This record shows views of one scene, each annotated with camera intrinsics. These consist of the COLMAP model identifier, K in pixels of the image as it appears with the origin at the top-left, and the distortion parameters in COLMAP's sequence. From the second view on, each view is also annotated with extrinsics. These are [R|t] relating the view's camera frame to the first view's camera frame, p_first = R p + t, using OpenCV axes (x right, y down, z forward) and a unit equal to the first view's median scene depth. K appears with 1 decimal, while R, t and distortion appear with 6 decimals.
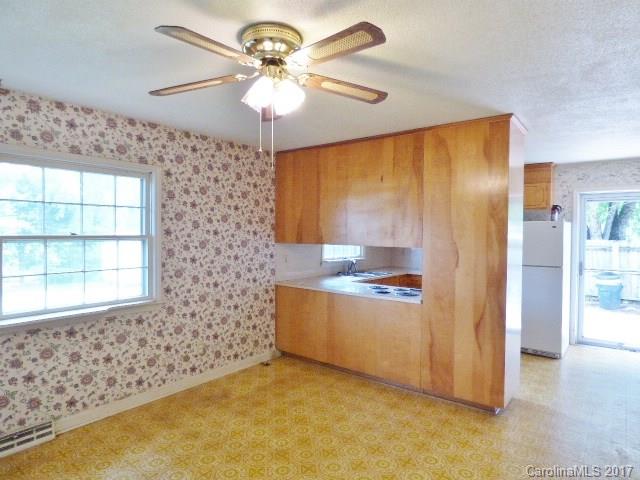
lens RADIAL K [[386.4, 0, 321.9], [0, 386.4, 238.2], [0, 0, 1]] dist [-0.015554, -0.000079]
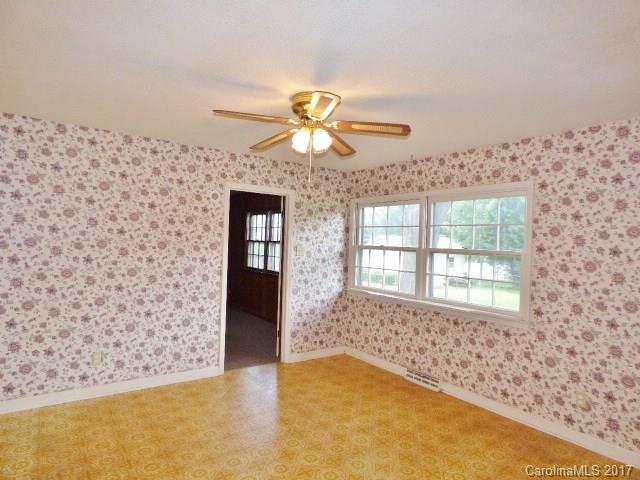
lens RADIAL K [[386.4, 0, 320.4], [0, 386.4, 240.2], [0, 0, 1]] dist [-0.015554, -0.000079]
pose [[-0.279790, -0.014250, -0.959955, 0.672961], [-0.044977, 0.998987, -0.001721, -0.012843], [0.959007, 0.042694, -0.280148, 0.810097]]
